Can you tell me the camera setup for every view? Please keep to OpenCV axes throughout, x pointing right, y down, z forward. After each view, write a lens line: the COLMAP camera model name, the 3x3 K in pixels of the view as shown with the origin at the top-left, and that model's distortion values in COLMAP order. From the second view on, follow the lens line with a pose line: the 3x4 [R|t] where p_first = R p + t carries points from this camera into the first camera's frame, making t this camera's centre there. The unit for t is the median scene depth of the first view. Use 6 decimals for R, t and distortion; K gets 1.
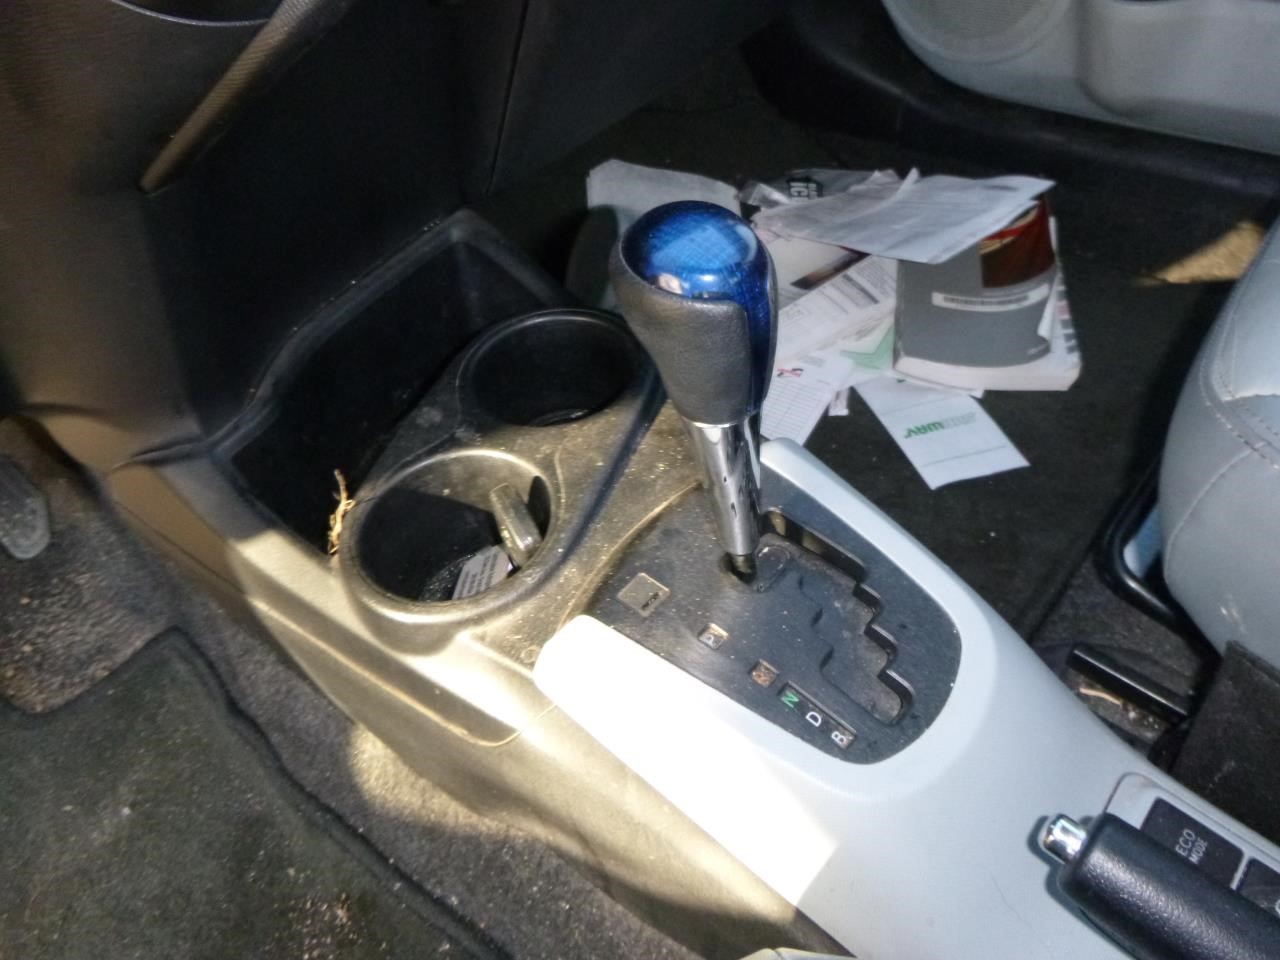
lens RADIAL K [[986.6, 0, 658.3], [0, 986.6, 475.6], [0, 0, 1]] dist [0.000154, 0.001852]
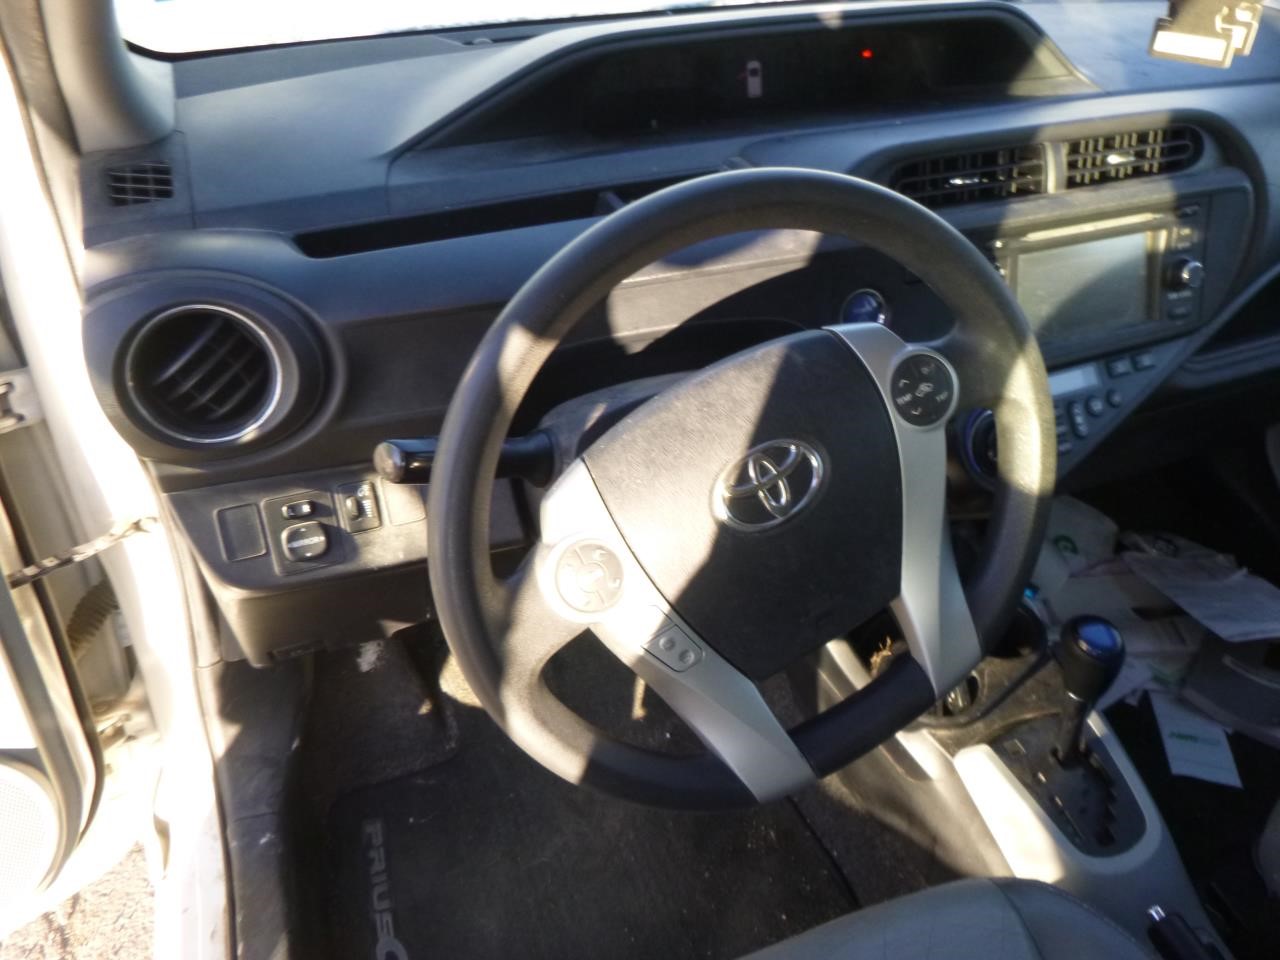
lens RADIAL K [[986.6, 0, 658.3], [0, 986.6, 475.6], [0, 0, 1]] dist [0.000154, 0.001852]
pose [[0.880737, 0.367636, -0.298573, -0.234428], [-0.402661, 0.913150, -0.063408, 0.014623], [0.249331, 0.176070, 0.952278, -1.219820]]
